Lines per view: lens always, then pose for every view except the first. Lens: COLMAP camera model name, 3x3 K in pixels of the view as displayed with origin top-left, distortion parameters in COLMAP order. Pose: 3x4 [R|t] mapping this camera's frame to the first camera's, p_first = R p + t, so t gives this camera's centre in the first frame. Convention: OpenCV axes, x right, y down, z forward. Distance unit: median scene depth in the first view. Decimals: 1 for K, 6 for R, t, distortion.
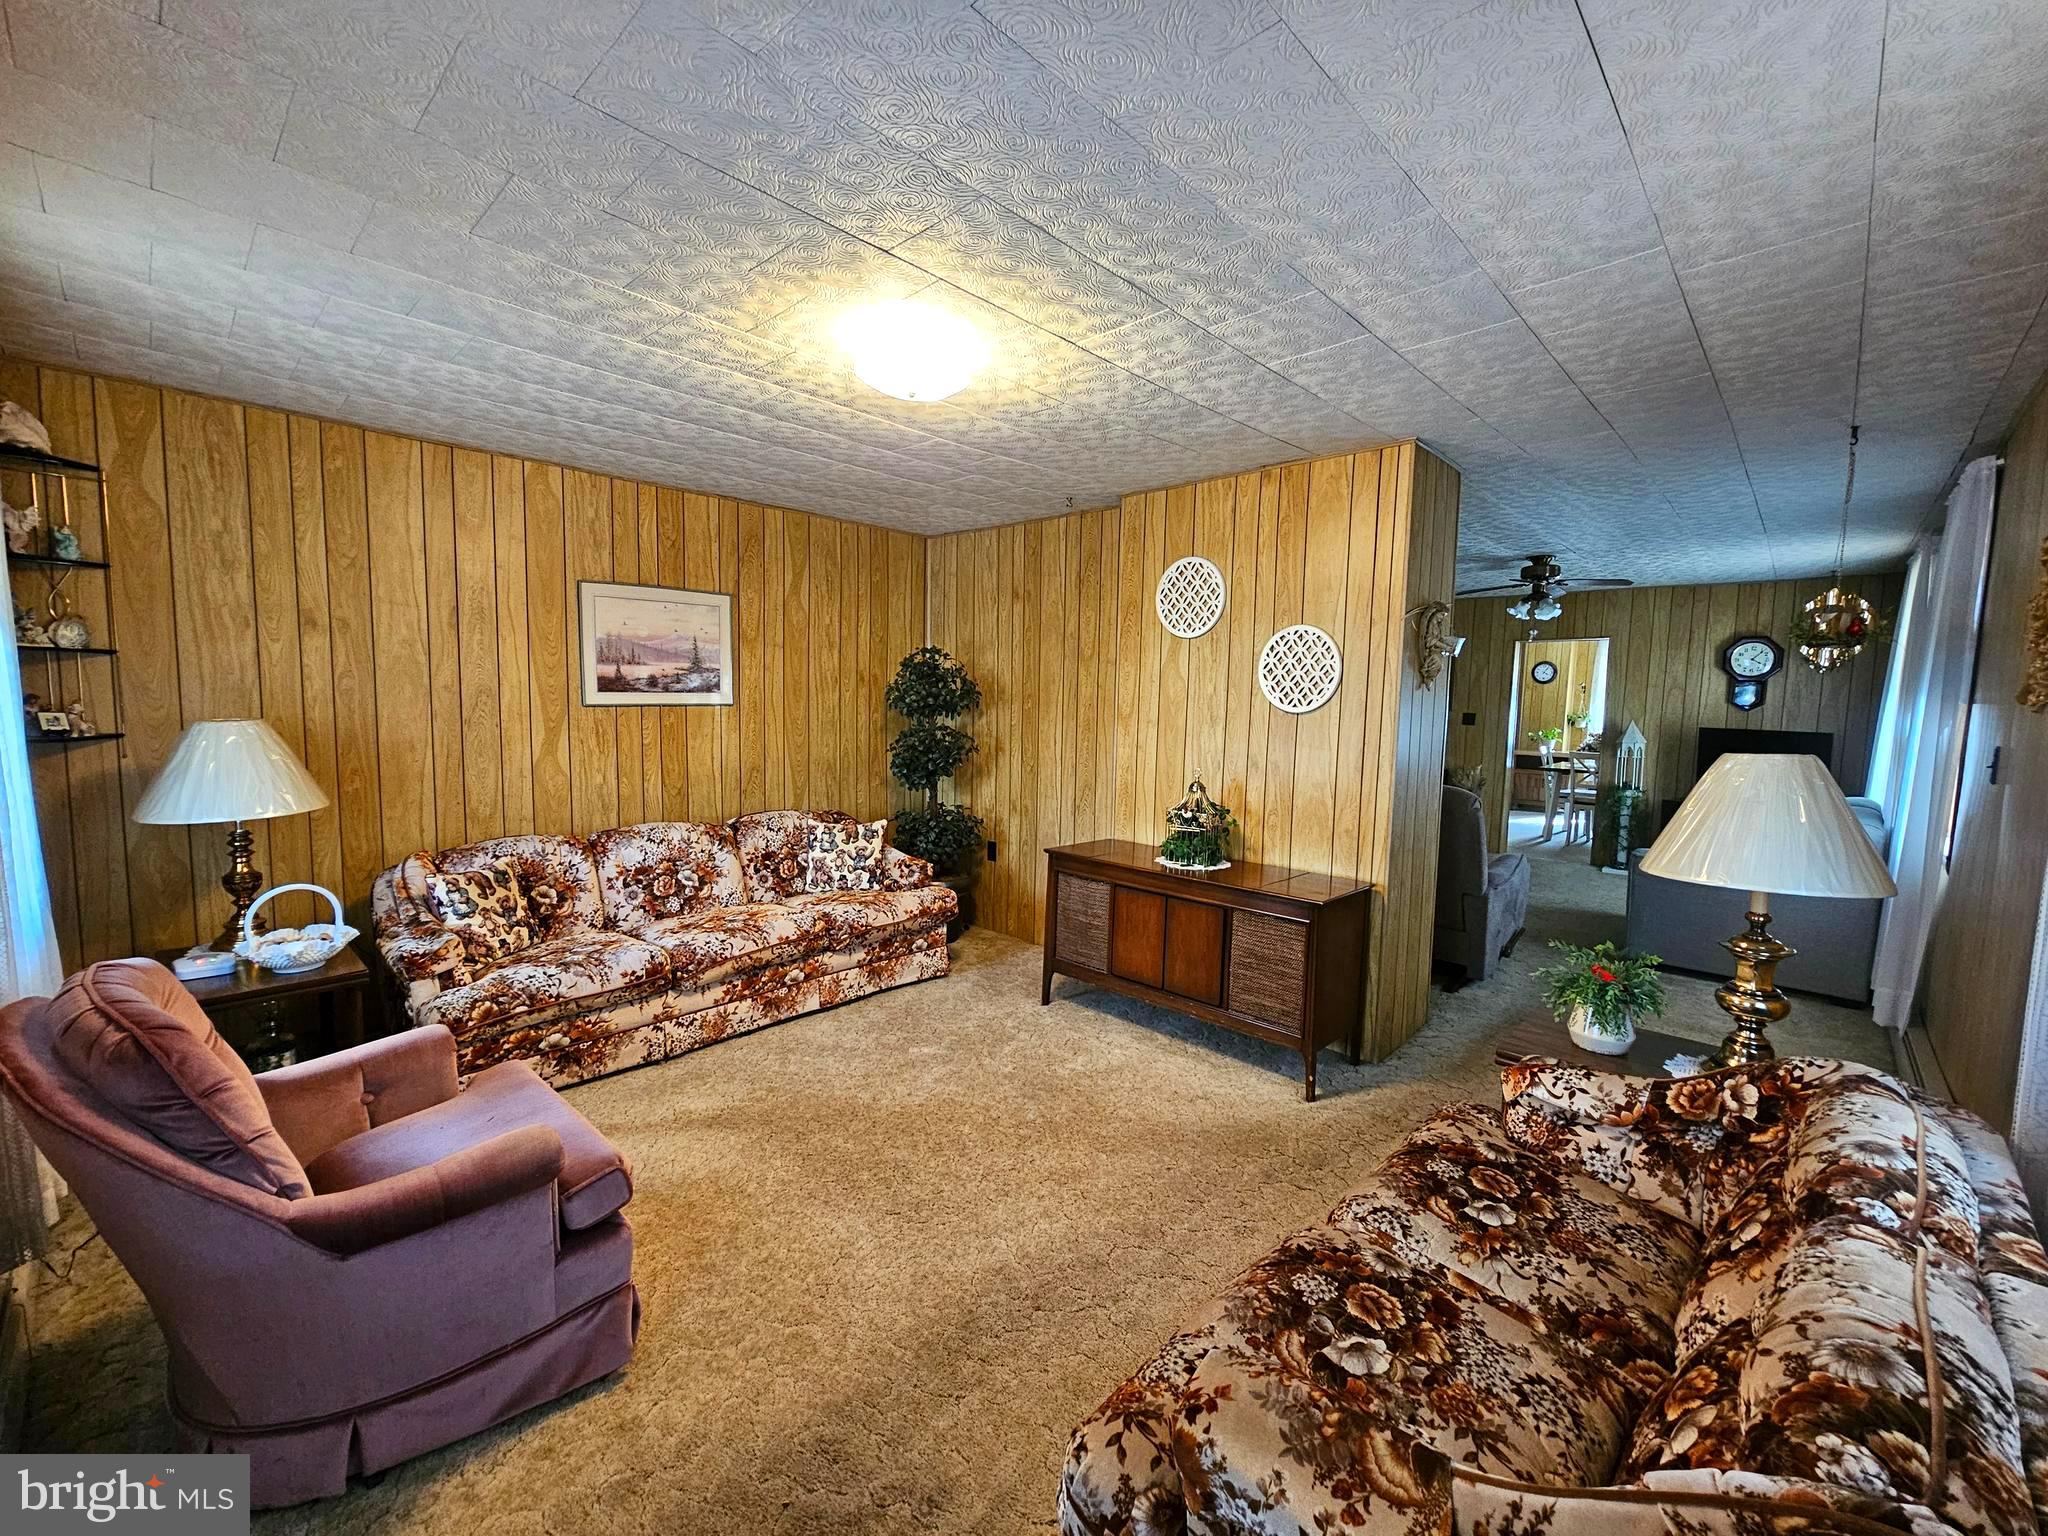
lens RADIAL K [[841.9, 0, 1041.7], [0, 841.9, 765.2], [0, 0, 1]] dist [0.002078, 0.000527]
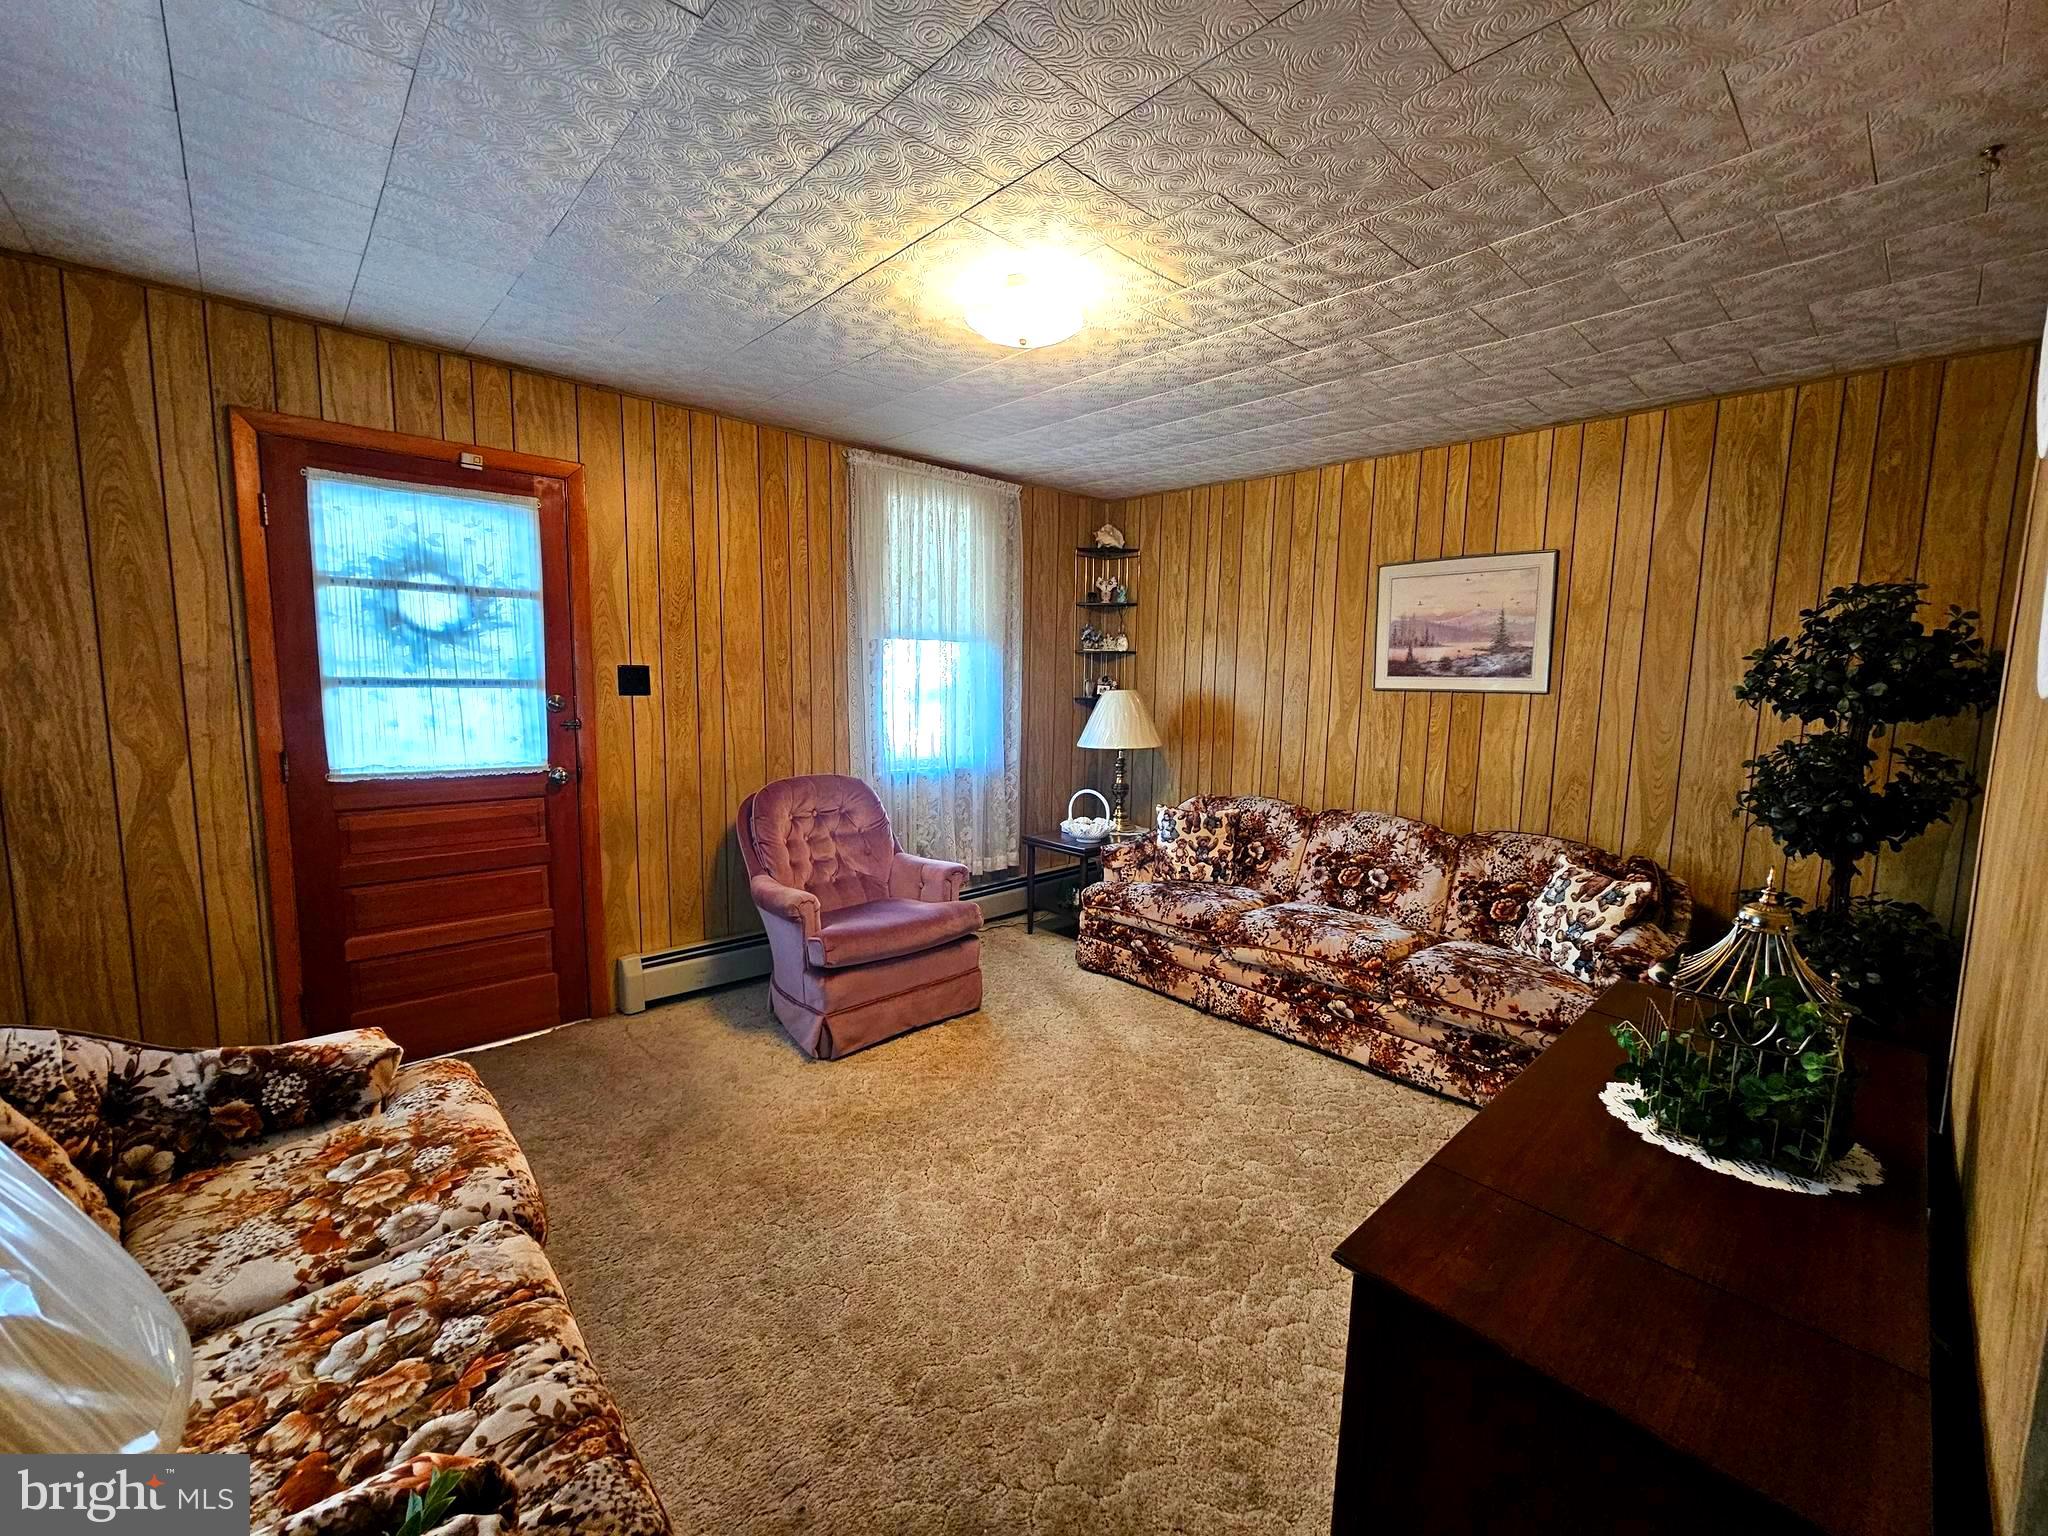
lens RADIAL K [[834.8, 0, 1027.2], [0, 834.8, 761.0], [0, 0, 1]] dist [-0.010834, -0.000102]
pose [[-0.067929, 0.073647, -0.994968, 0.496146], [-0.117719, 0.989714, 0.081296, -0.018700], [0.990721, 0.122649, -0.058561, 0.674829]]
